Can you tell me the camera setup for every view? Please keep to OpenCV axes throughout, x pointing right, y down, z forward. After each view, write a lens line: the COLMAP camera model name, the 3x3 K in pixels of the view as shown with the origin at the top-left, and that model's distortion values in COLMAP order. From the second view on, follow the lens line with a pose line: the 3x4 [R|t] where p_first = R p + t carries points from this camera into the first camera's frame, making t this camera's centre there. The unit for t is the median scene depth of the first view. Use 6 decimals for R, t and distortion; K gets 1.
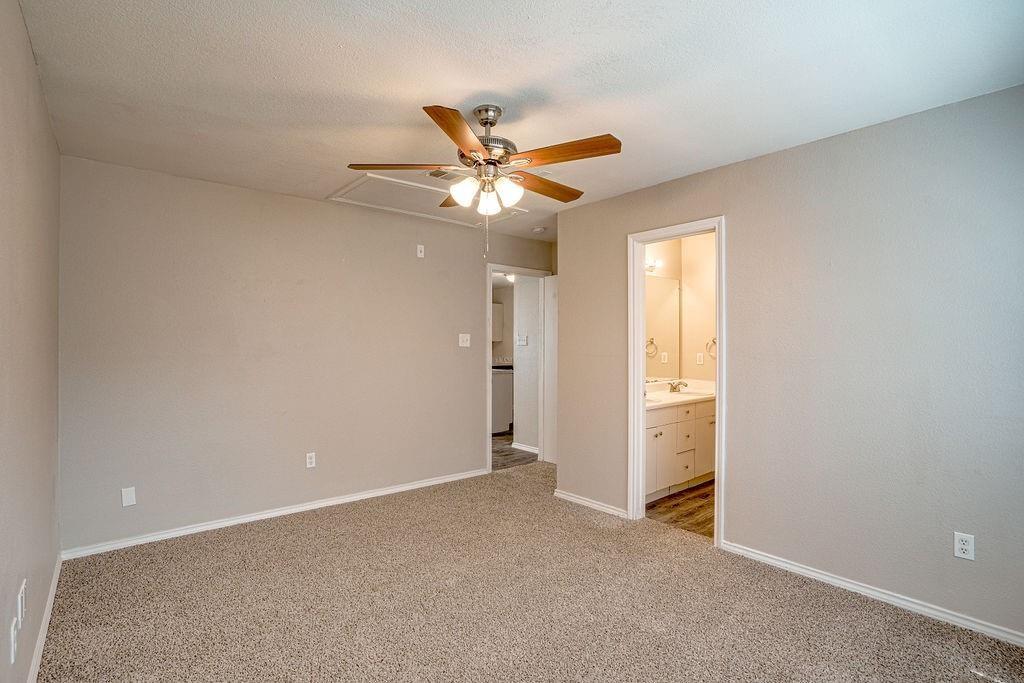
lens RADIAL K [[472.8, 0, 511.9], [0, 472.8, 337.5], [0, 0, 1]] dist [-0.048368, 0.010383]
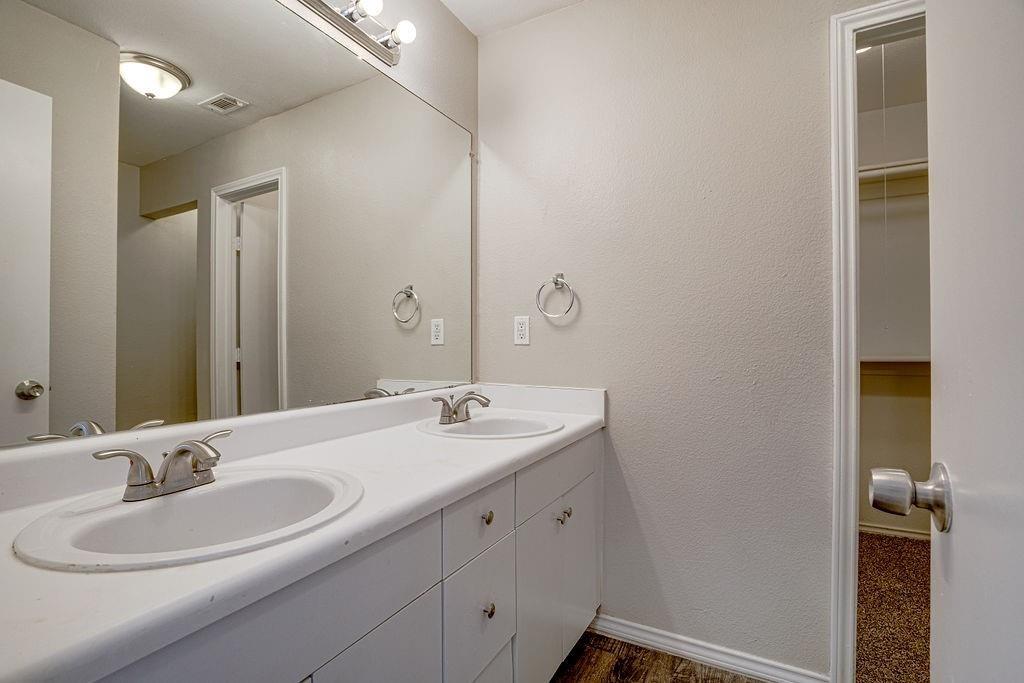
lens RADIAL K [[472.8, 0, 510.9], [0, 472.8, 343.8], [0, 0, 1]] dist [-0.048368, 0.010383]
pose [[0.928383, -0.003688, 0.371607, 0.243543], [0.003169, 0.999993, 0.002007, 0.055345], [-0.371611, -0.000685, 0.928388, 0.631195]]
